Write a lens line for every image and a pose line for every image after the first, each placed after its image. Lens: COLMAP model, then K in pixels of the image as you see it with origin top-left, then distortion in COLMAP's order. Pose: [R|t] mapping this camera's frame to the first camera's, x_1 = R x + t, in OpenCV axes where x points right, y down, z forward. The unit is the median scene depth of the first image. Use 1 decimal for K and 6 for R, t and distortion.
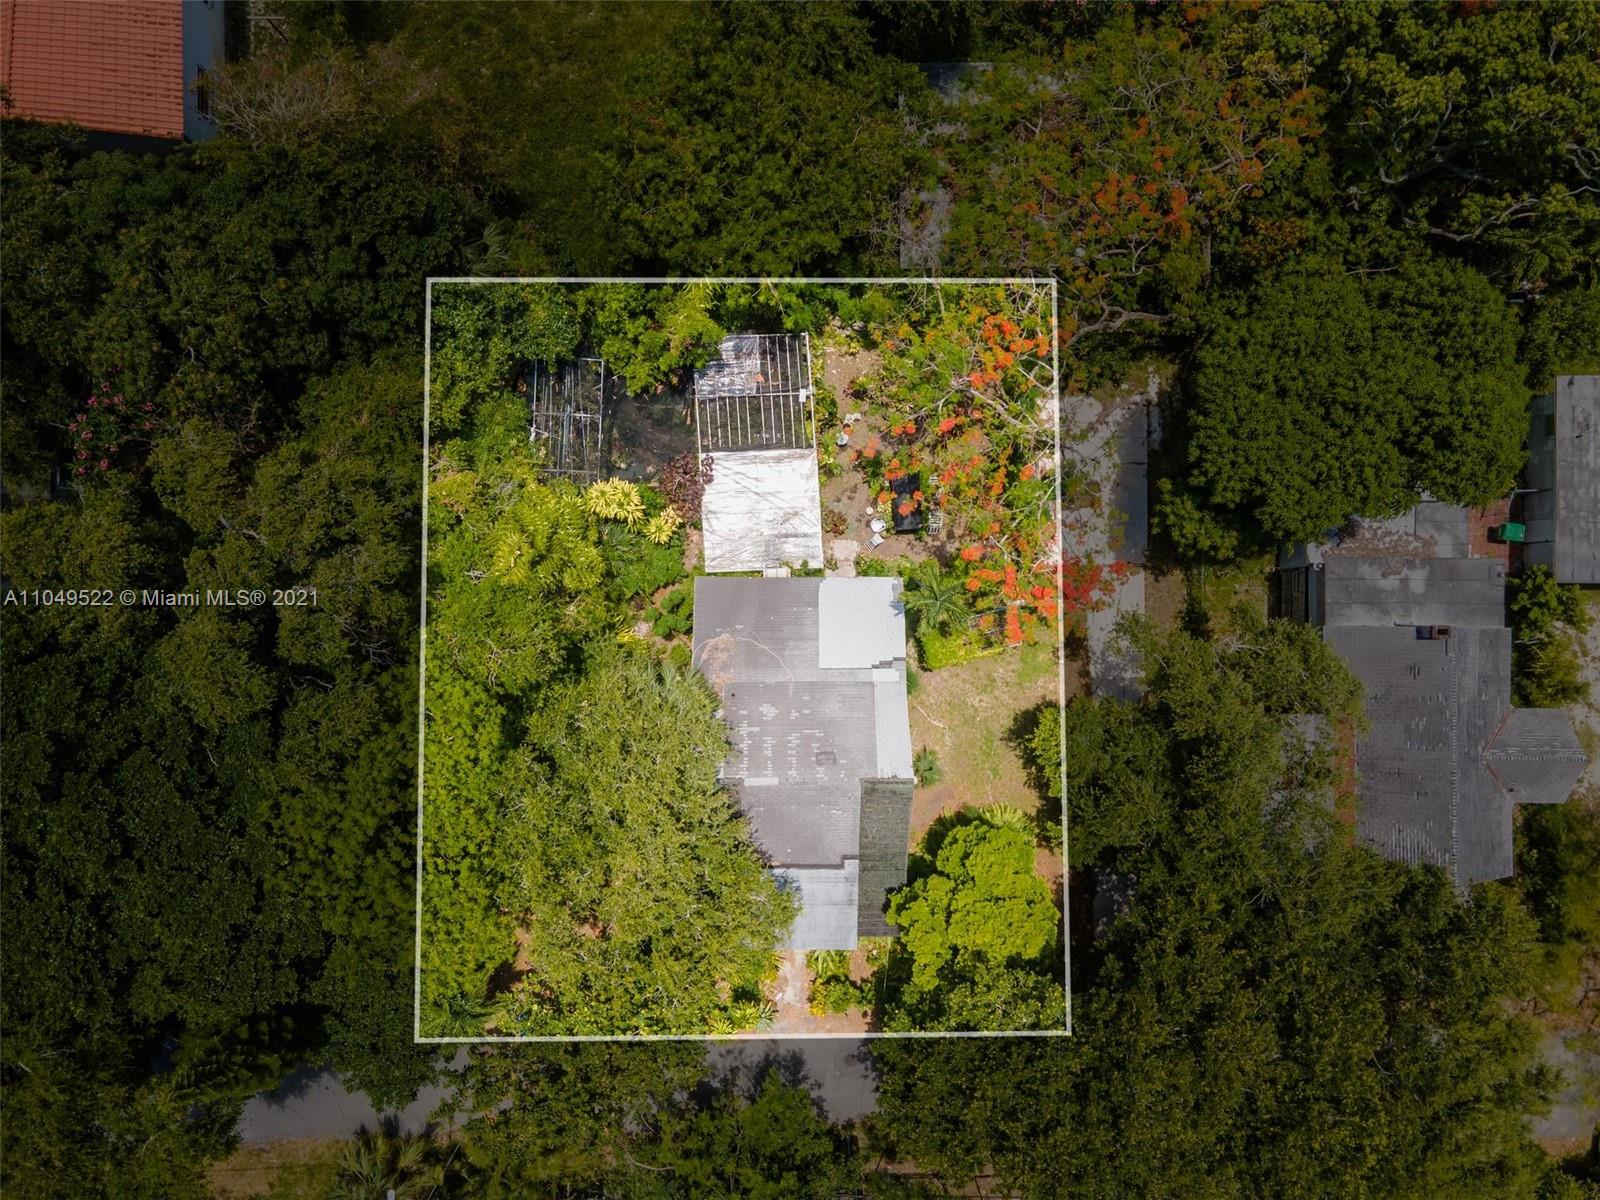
lens RADIAL K [[1119.6, 0, 807.4], [0, 1119.6, 595.7], [0, 0, 1]] dist [0.070992, 0.001149]
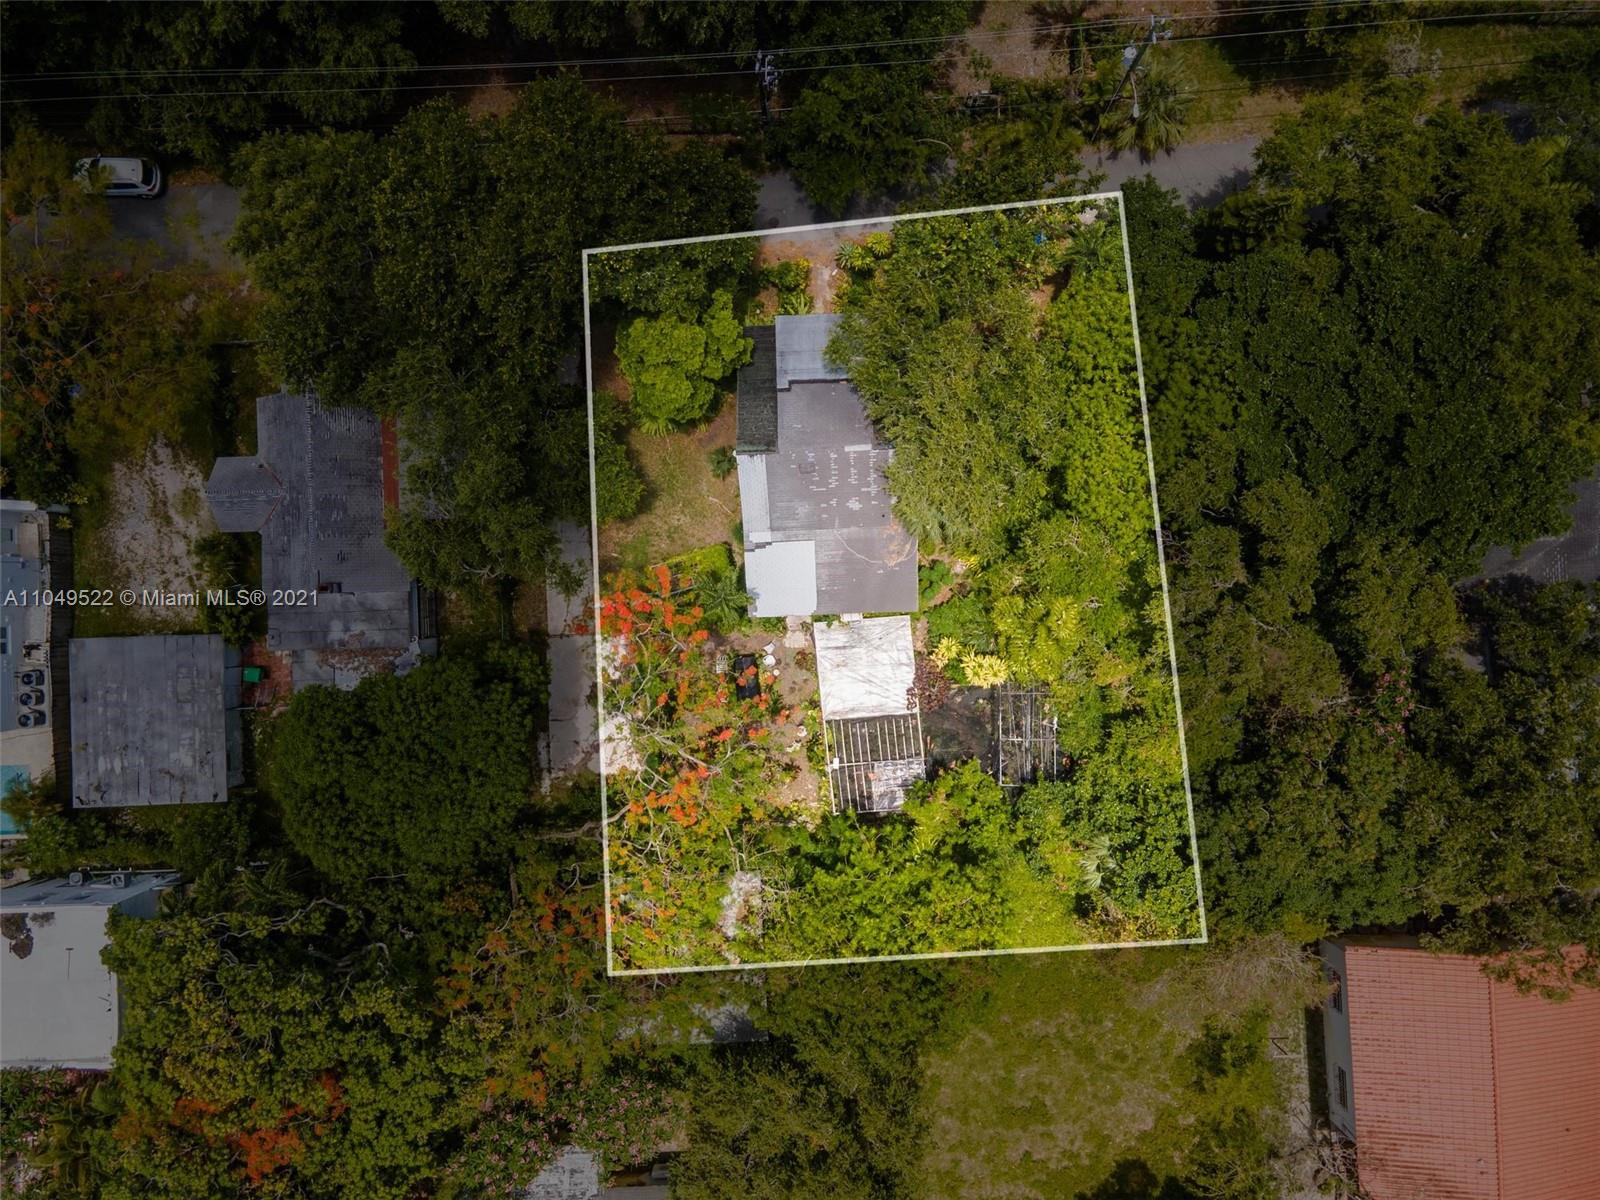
lens RADIAL K [[1119.6, 0, 807.4], [0, 1119.6, 595.7], [0, 0, 1]] dist [0.070992, 0.001149]
pose [[-0.999194, 0.039901, -0.004375, 0.026038], [-0.039994, -0.998916, 0.023834, -0.024936], [-0.003419, 0.023990, 0.999706, -0.232875]]
